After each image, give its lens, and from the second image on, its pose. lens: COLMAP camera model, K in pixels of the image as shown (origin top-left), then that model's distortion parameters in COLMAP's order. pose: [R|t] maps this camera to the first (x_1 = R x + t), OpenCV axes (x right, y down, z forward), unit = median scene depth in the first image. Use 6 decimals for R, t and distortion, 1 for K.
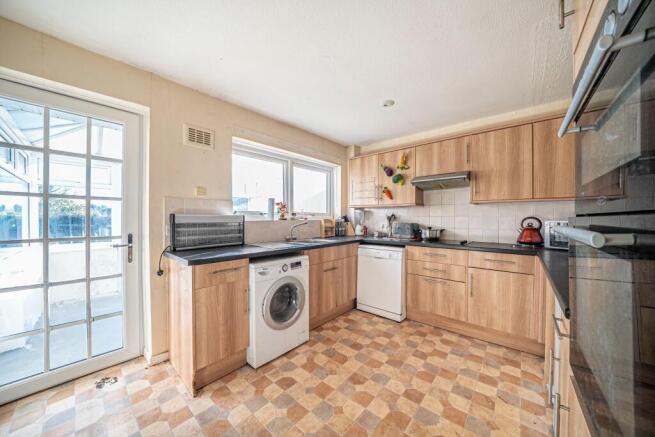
lens RADIAL K [[227.8, 0, 331.5], [0, 227.8, 218.3], [0, 0, 1]] dist [-0.001357, -0.000018]
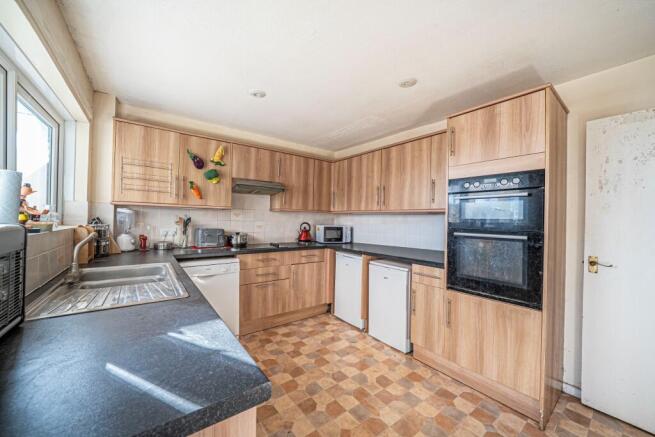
lens RADIAL K [[240.6, 0, 330.2], [0, 240.6, 219.3], [0, 0, 1]] dist [0.000369, 0.000009]
pose [[0.233089, 0.005869, 0.972438, -0.544482], [-0.017155, 0.999851, -0.001922, -0.025049], [-0.972304, -0.016234, 0.233155, 0.475722]]
